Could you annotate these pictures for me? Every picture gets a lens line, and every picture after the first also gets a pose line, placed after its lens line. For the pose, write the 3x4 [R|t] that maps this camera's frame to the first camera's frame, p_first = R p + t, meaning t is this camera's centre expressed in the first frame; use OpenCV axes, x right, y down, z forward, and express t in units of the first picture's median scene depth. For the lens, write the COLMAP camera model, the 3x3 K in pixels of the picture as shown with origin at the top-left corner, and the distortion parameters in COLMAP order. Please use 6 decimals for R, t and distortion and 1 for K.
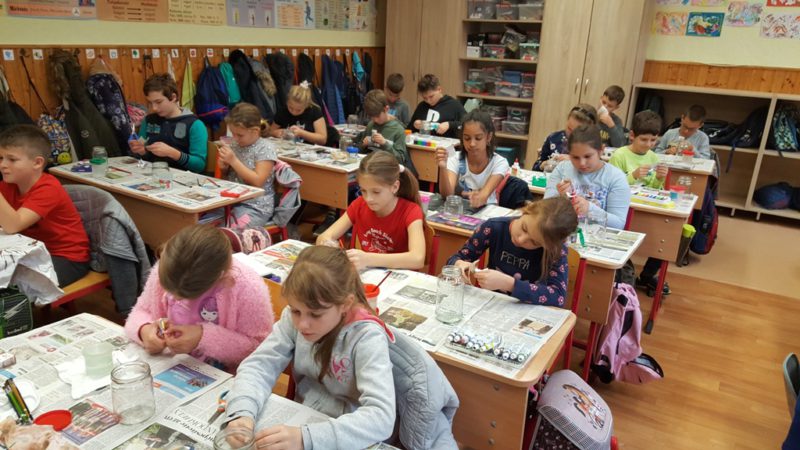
lens RADIAL K [[601.6, 0, 399.6], [0, 601.6, 223.3], [0, 0, 1]] dist [0.016402, 0.000537]
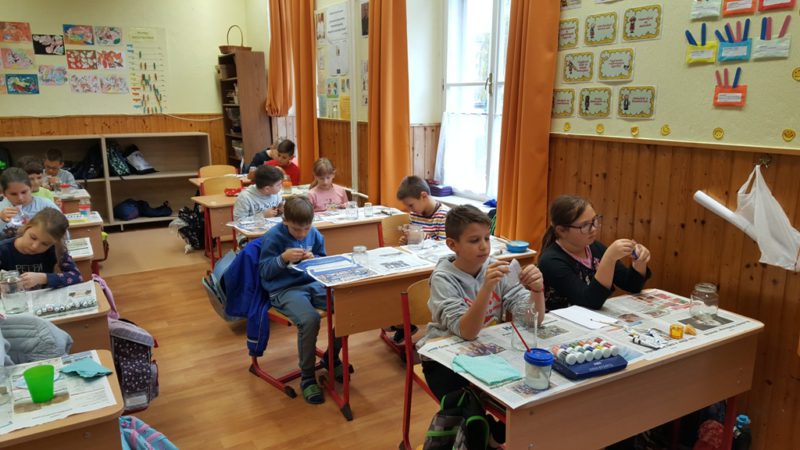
lens RADIAL K [[601.6, 0, 398.6], [0, 601.6, 227.0], [0, 0, 1]] dist [0.016402, 0.000537]
pose [[0.469352, -0.236501, 0.850750, -0.225164], [0.301655, 0.948446, 0.097238, 0.039800], [-0.829887, 0.210994, 0.516497, -0.154614]]
